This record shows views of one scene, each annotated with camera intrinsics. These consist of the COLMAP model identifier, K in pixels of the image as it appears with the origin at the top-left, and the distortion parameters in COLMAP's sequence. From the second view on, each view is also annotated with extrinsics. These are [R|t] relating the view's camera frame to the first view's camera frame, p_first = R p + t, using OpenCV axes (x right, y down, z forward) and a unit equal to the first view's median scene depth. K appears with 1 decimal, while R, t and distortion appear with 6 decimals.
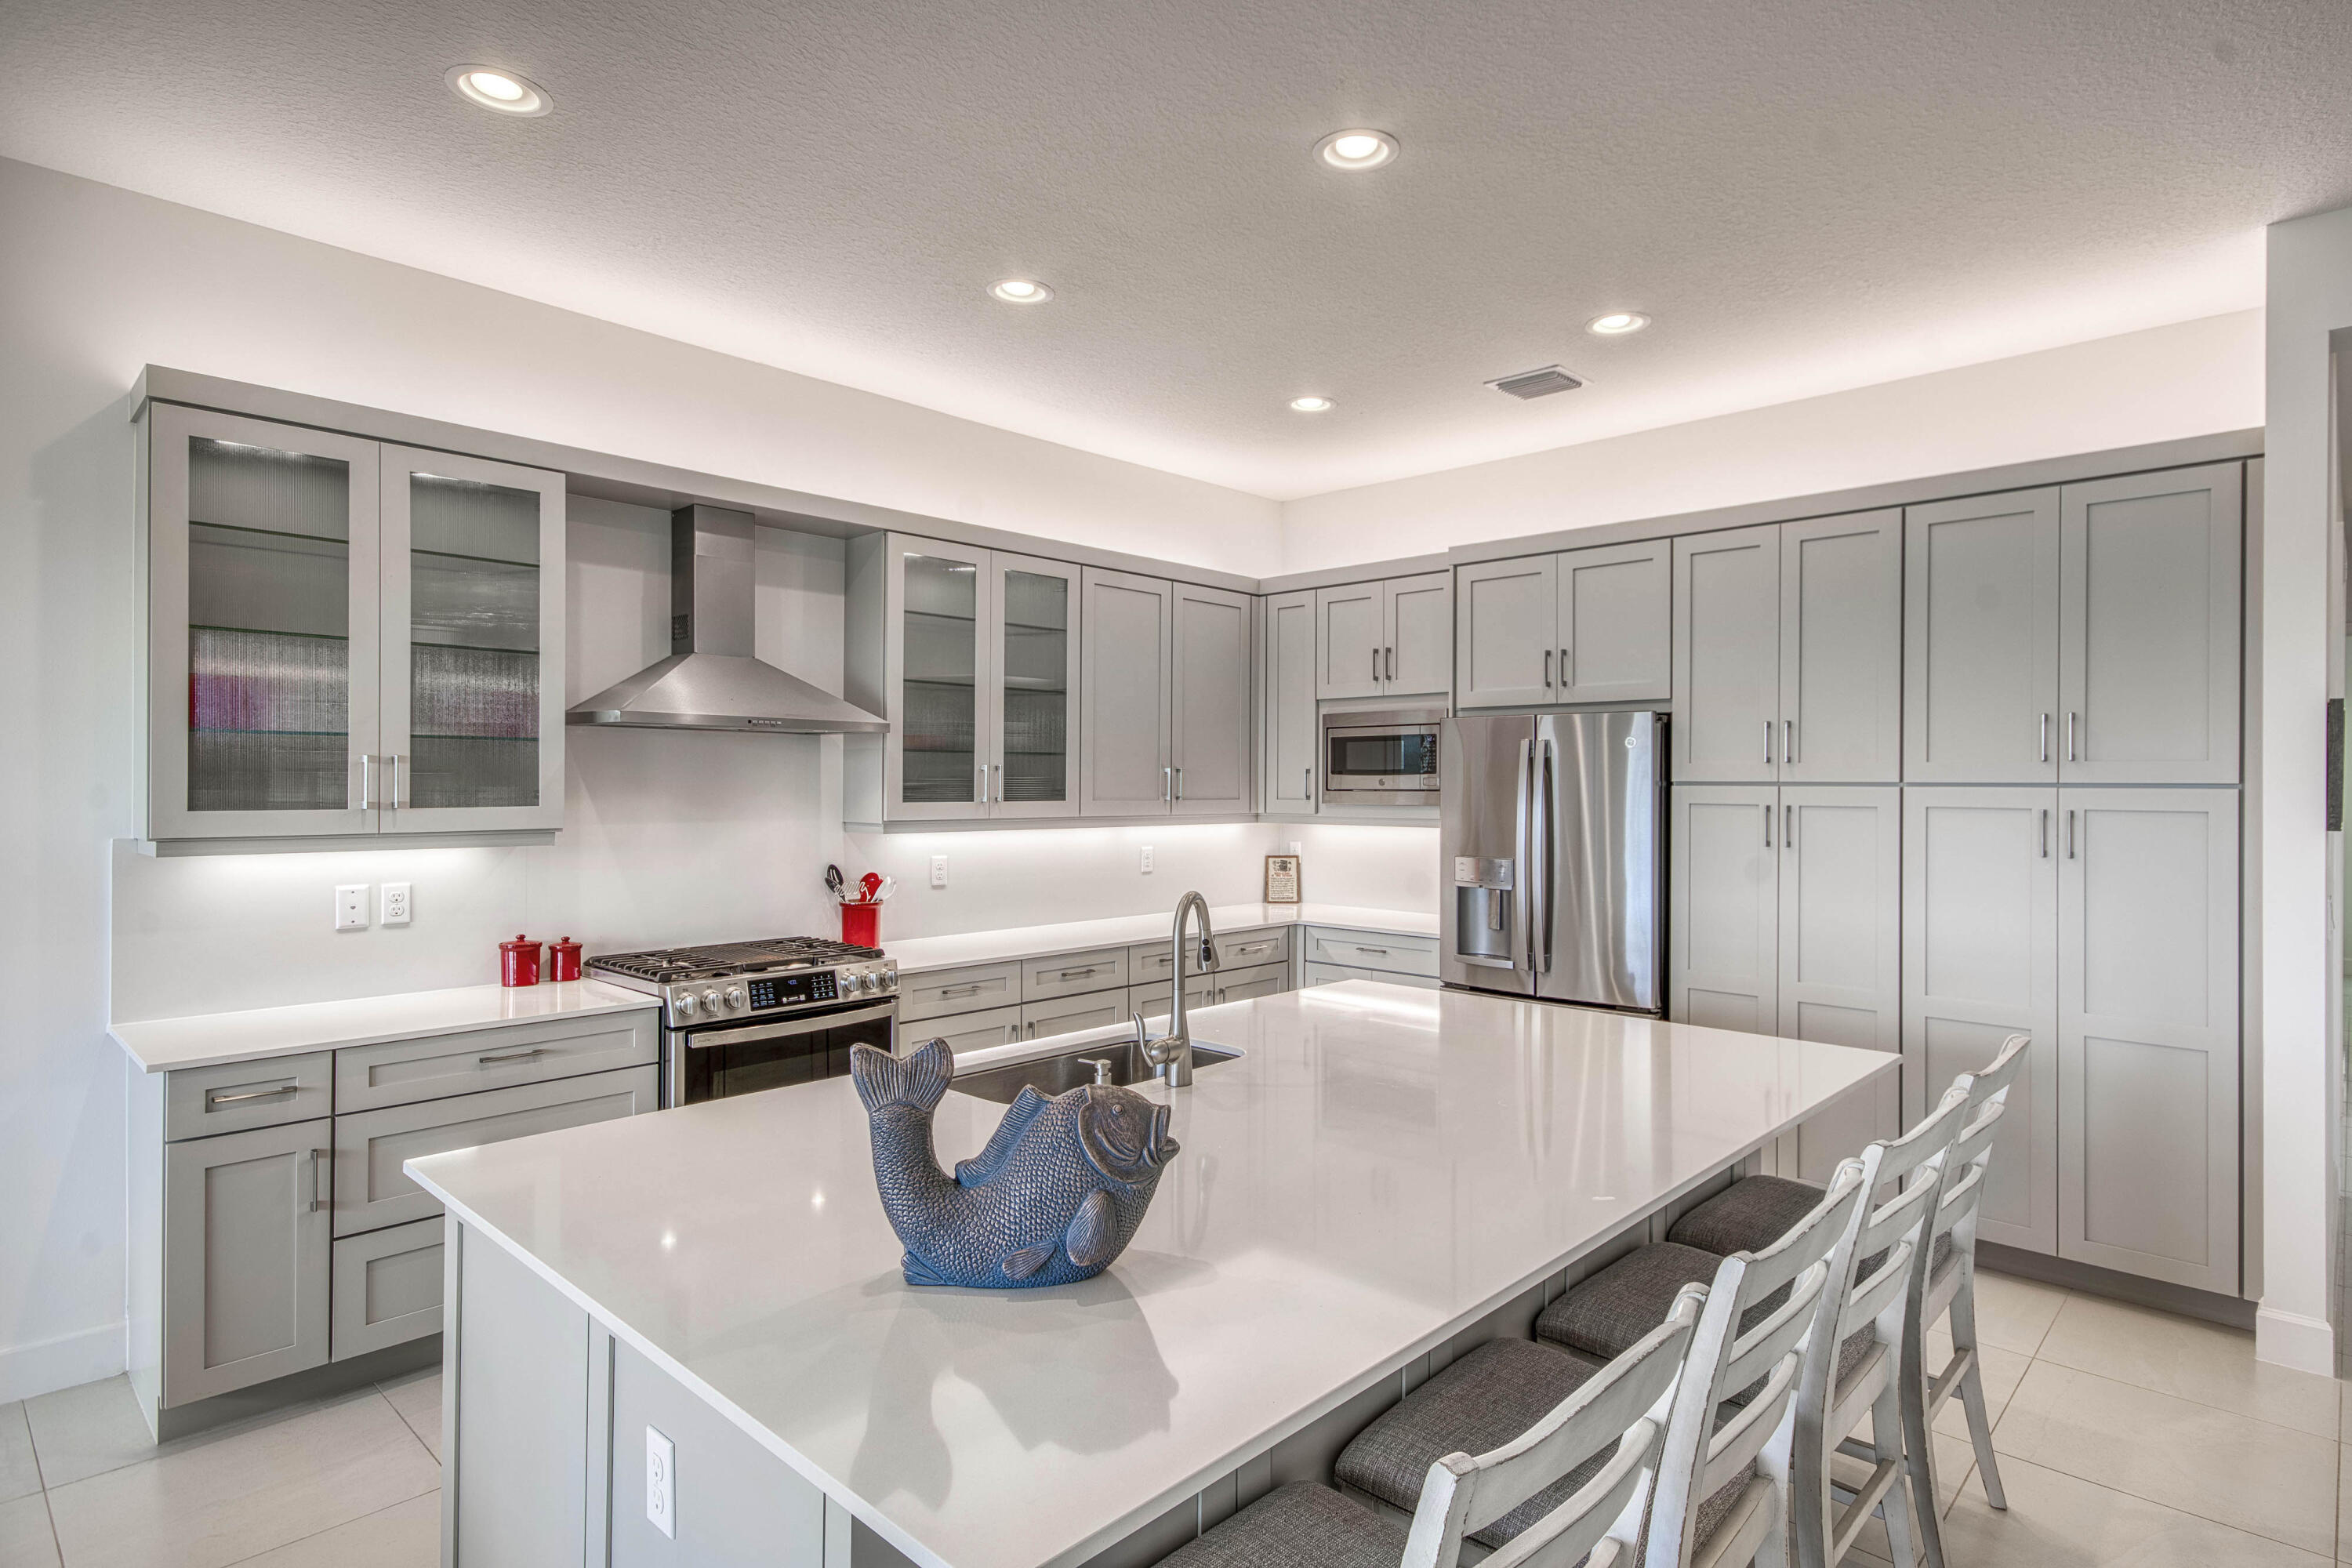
lens RADIAL K [[1225.7, 0, 1238.2], [0, 1225.7, 779.5], [0, 0, 1]] dist [-0.000799, 0.021515]
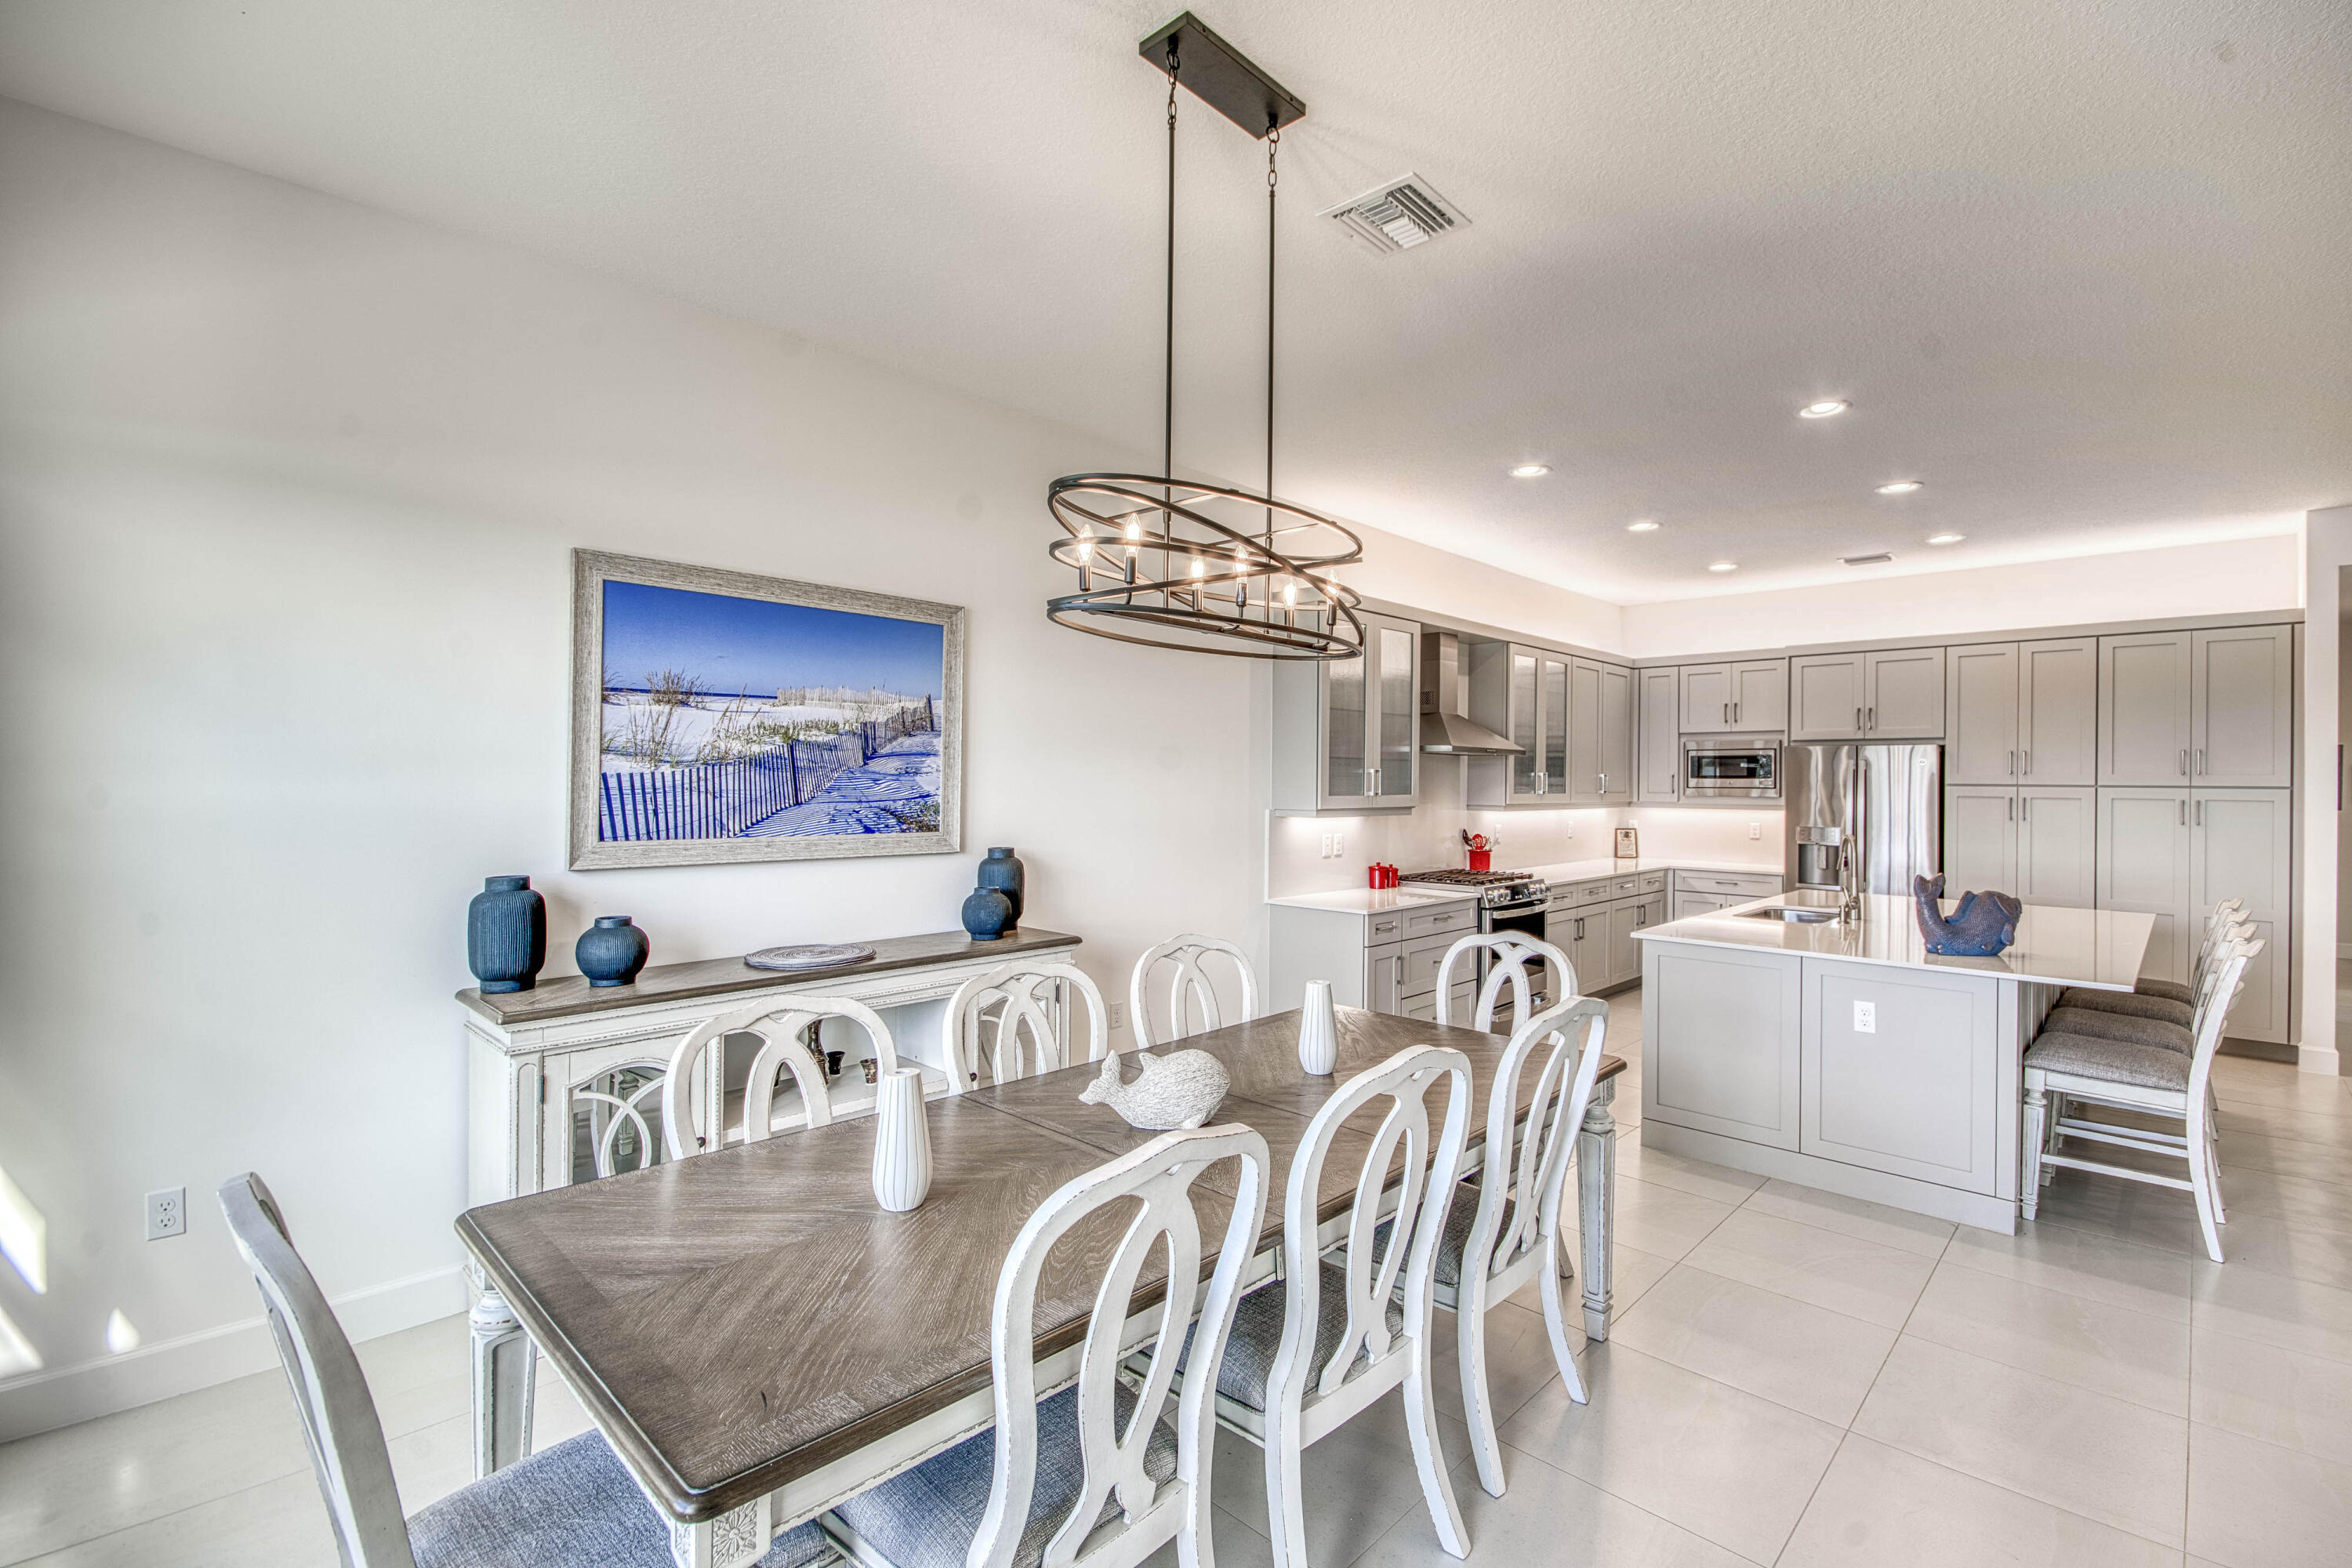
lens RADIAL K [[1046.3, 0, 1232.4], [0, 1046.3, 776.7], [0, 0, 1]] dist [0.001269, -0.001116]
pose [[0.999977, 0.003981, -0.005470, -0.661594], [-0.003979, 0.999992, 0.000271, -0.005059], [0.005471, -0.000249, 0.999985, -0.517118]]
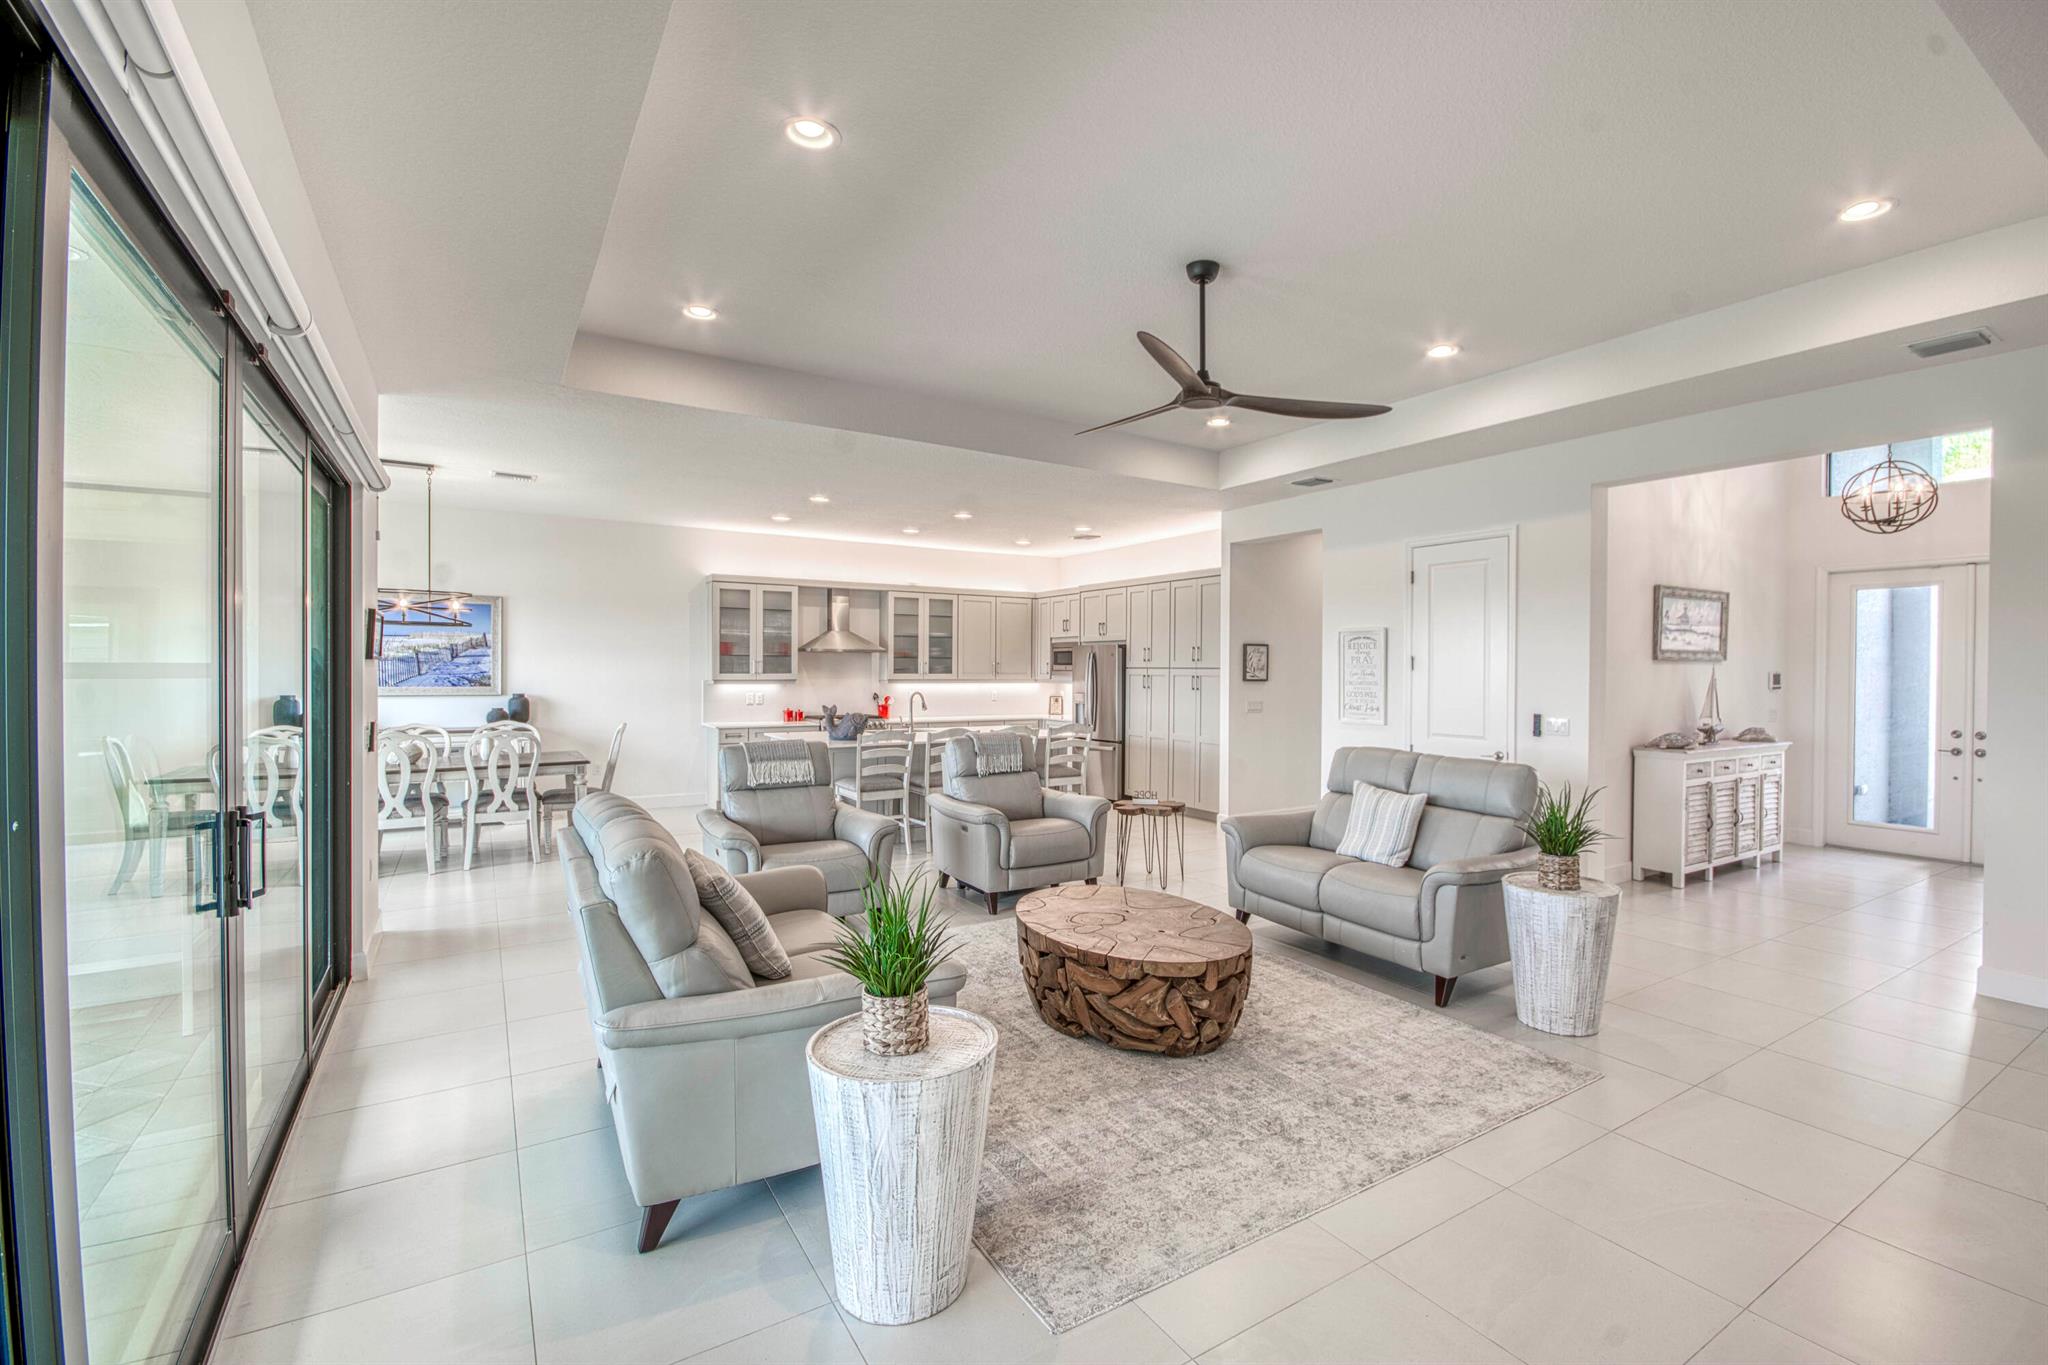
lens RADIAL K [[911.0, 0, 1073.2], [0, 911.0, 676.2], [0, 0, 1]] dist [0.001269, -0.001116]
pose [[0.968657, 0.002470, -0.248390, 0.775190], [0.000066, 0.999948, 0.010202, 0.000821], [0.248402, -0.009898, 0.968606, -1.205562]]
